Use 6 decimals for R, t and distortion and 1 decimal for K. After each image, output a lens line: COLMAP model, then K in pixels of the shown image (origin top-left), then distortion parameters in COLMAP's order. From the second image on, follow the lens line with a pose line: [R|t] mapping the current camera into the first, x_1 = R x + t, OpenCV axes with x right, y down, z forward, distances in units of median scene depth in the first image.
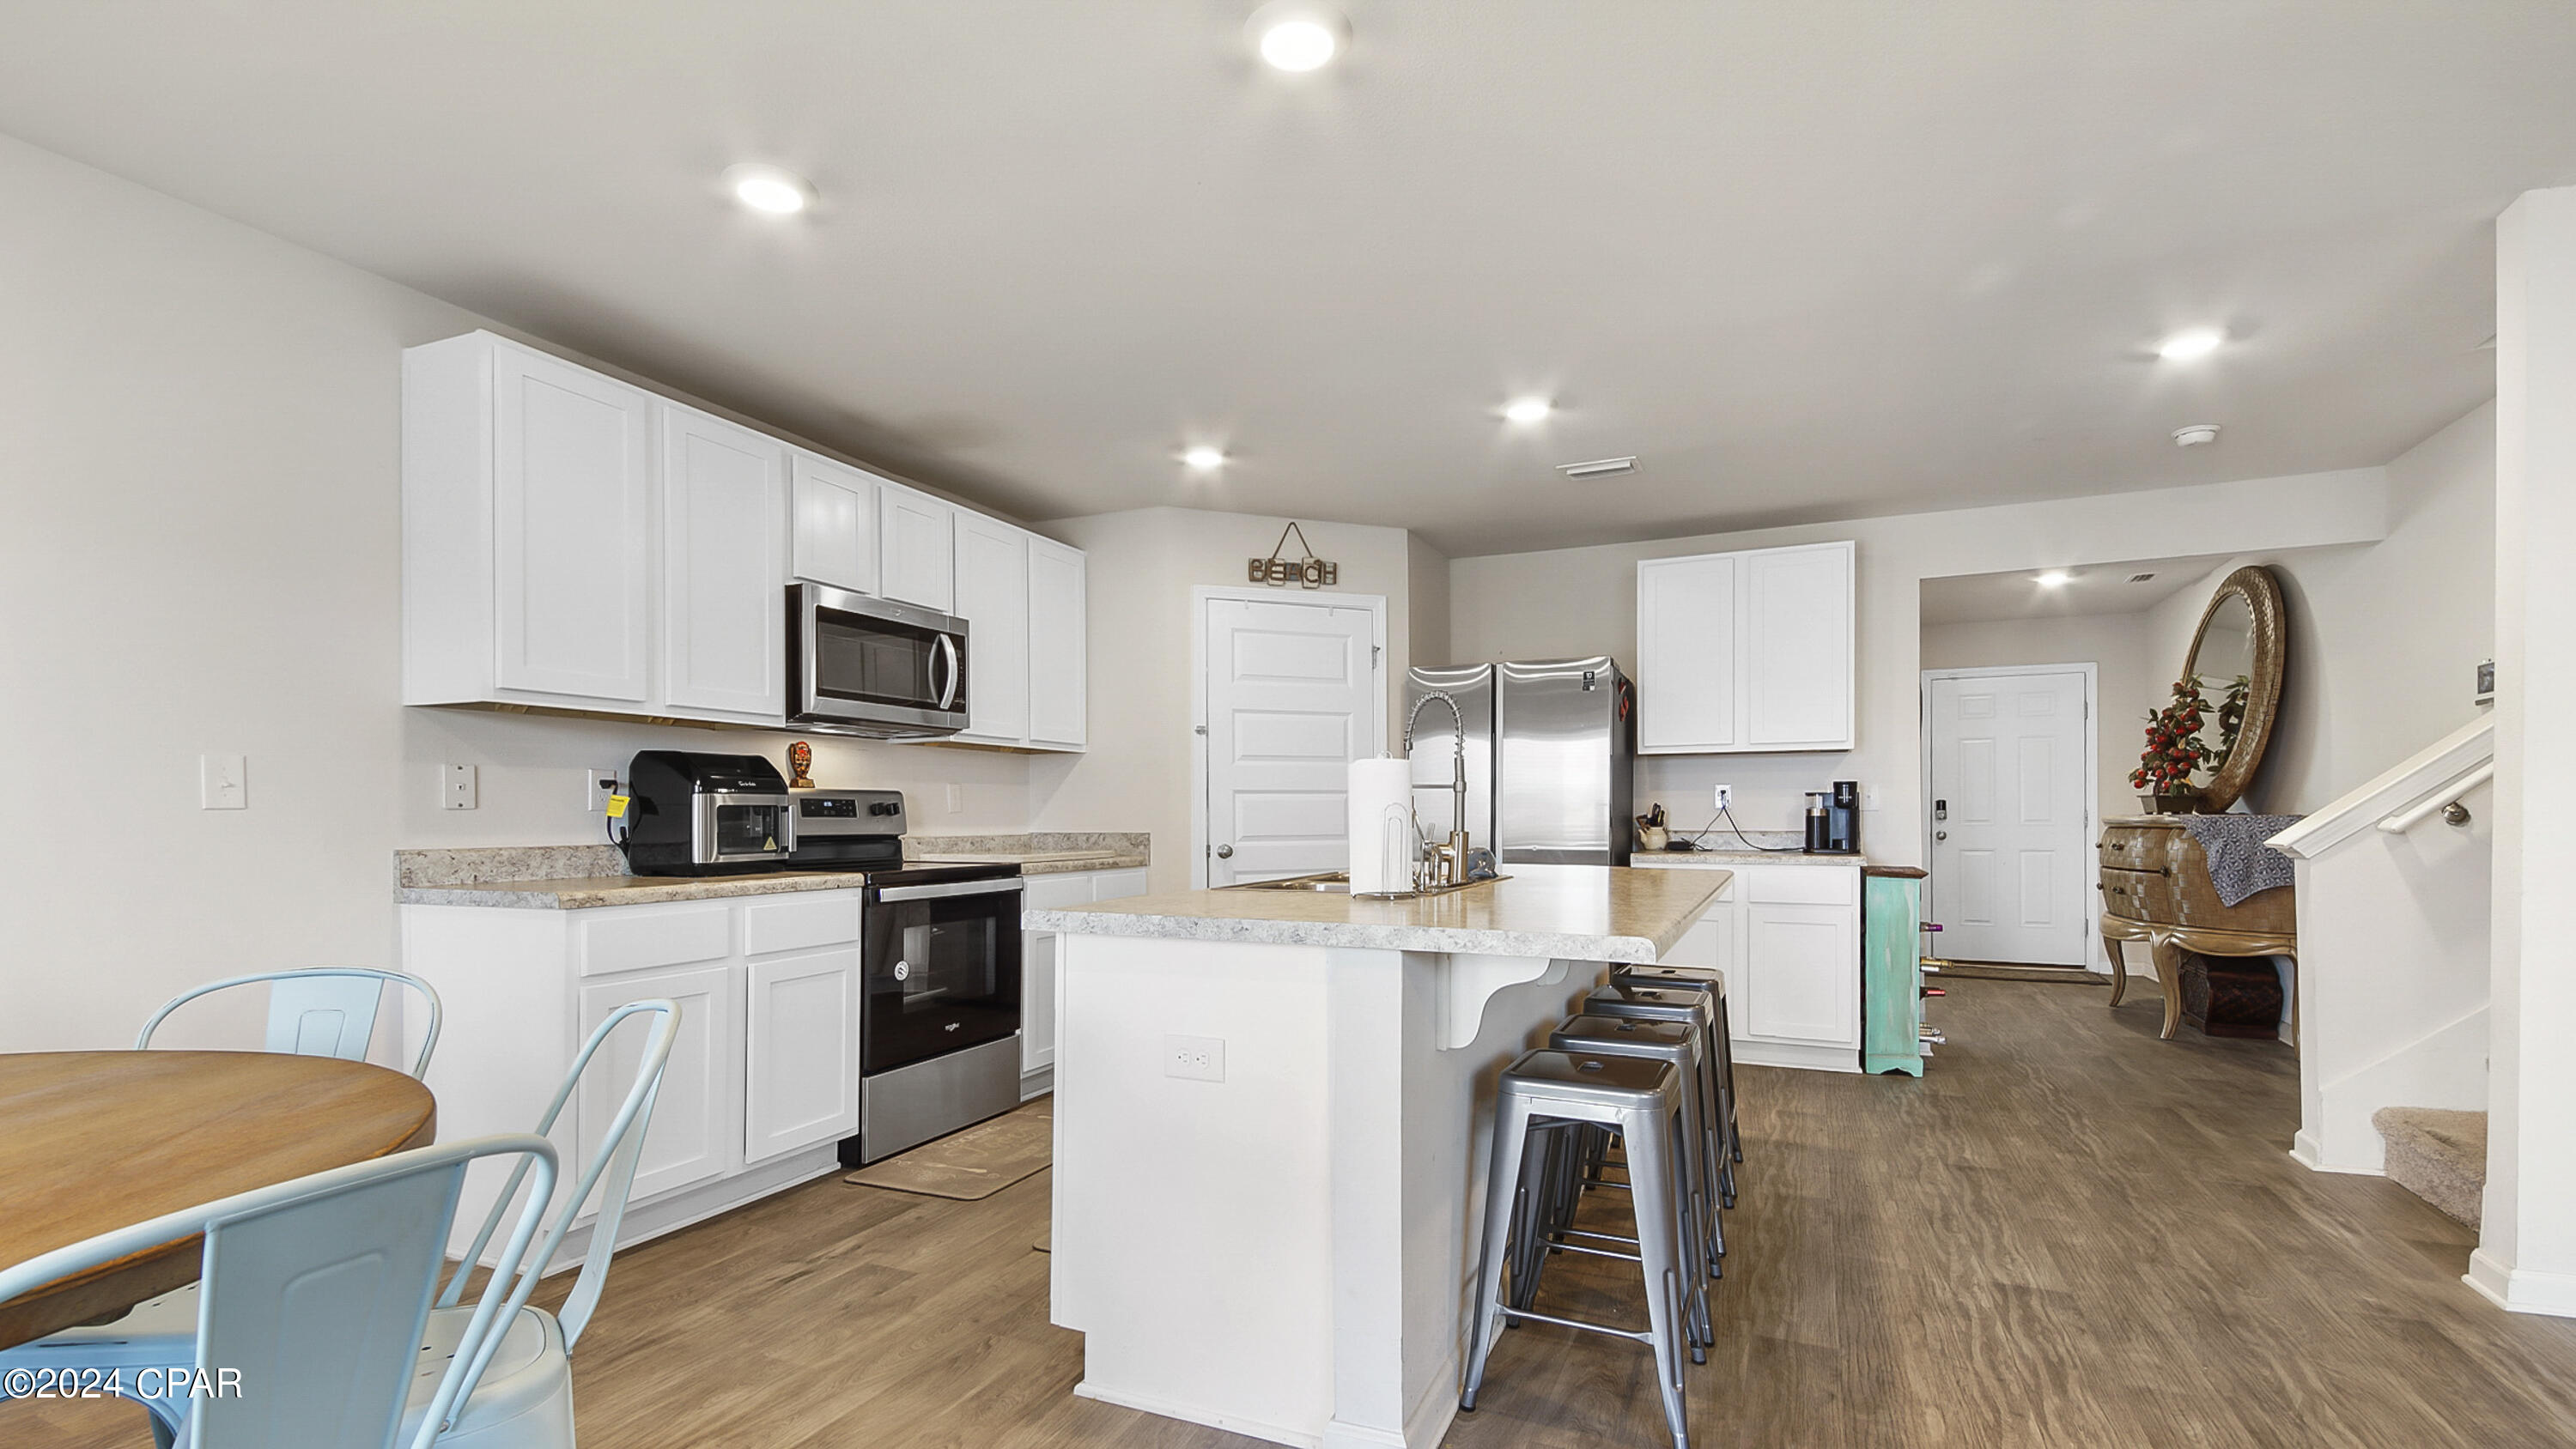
lens RADIAL K [[1172.7, 0, 1294.9], [0, 1172.7, 818.8], [0, 0, 1]] dist [0.031051, -0.007060]
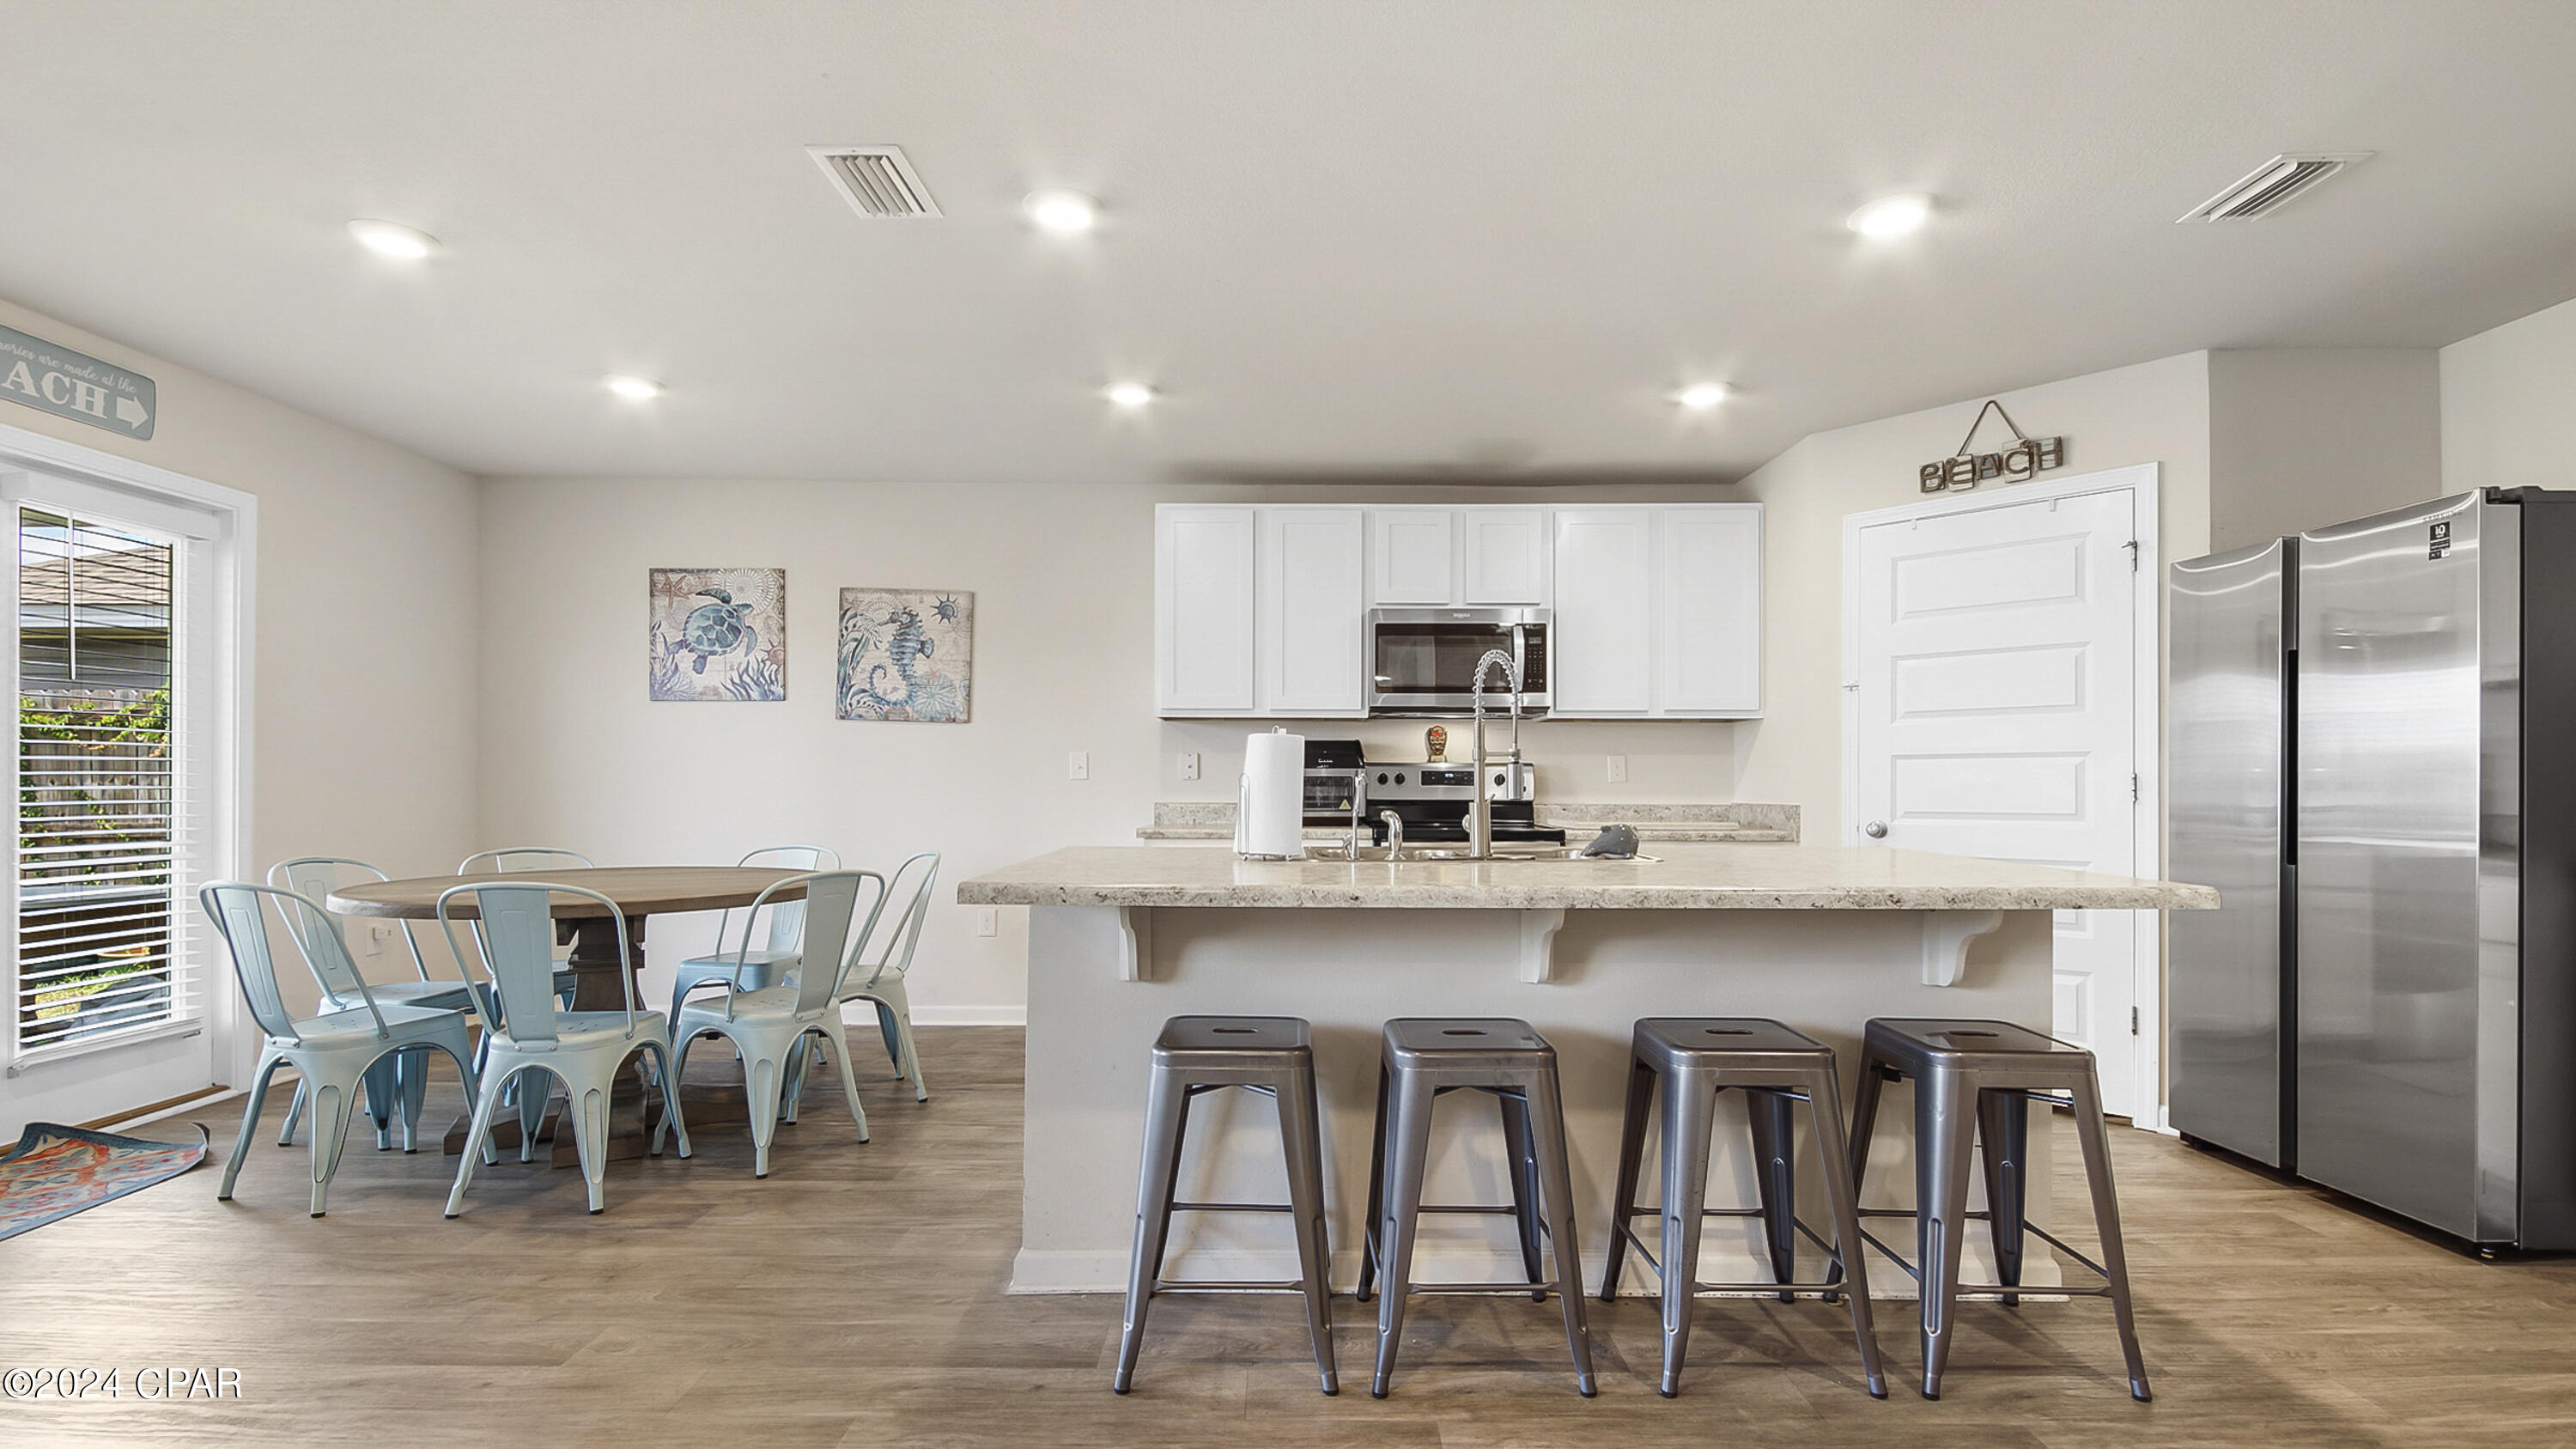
lens RADIAL K [[1036.6, 0, 1246.8], [0, 1036.6, 780.7], [0, 0, 1]] dist [0.002429, -0.002149]
pose [[0.399569, -0.001840, -0.916701, 0.454158], [-0.007979, 0.999953, -0.005485, 0.000885], [0.916668, 0.009506, 0.399536, 0.315390]]
